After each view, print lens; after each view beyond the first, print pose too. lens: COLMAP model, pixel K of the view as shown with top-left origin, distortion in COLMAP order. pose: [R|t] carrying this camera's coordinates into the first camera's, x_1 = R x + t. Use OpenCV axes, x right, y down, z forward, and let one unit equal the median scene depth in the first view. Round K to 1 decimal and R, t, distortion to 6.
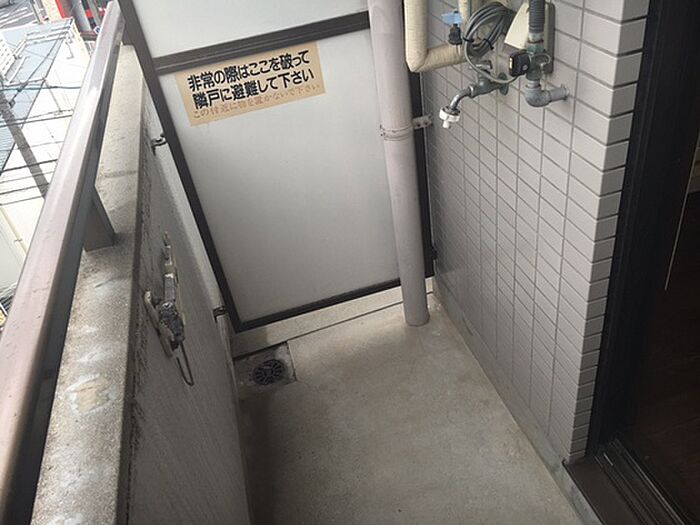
lens RADIAL K [[591.4, 0, 349.5], [0, 591.4, 262.9], [0, 0, 1]] dist [0.042319, -0.038751]
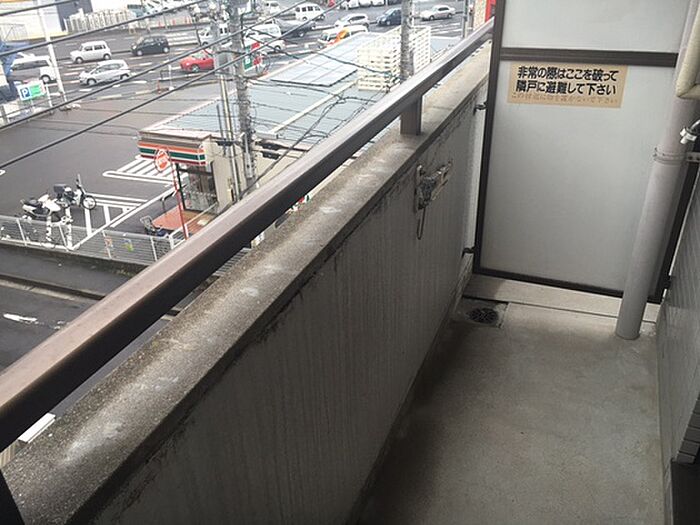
lens RADIAL K [[591.4, 0, 349.4], [0, 591.4, 261.9], [0, 0, 1]] dist [0.042319, -0.038751]
pose [[0.785750, 0.402459, -0.469705, 0.234873], [-0.428326, 0.901873, 0.056225, 0.175963], [0.446243, 0.157008, 0.881031, -0.295228]]
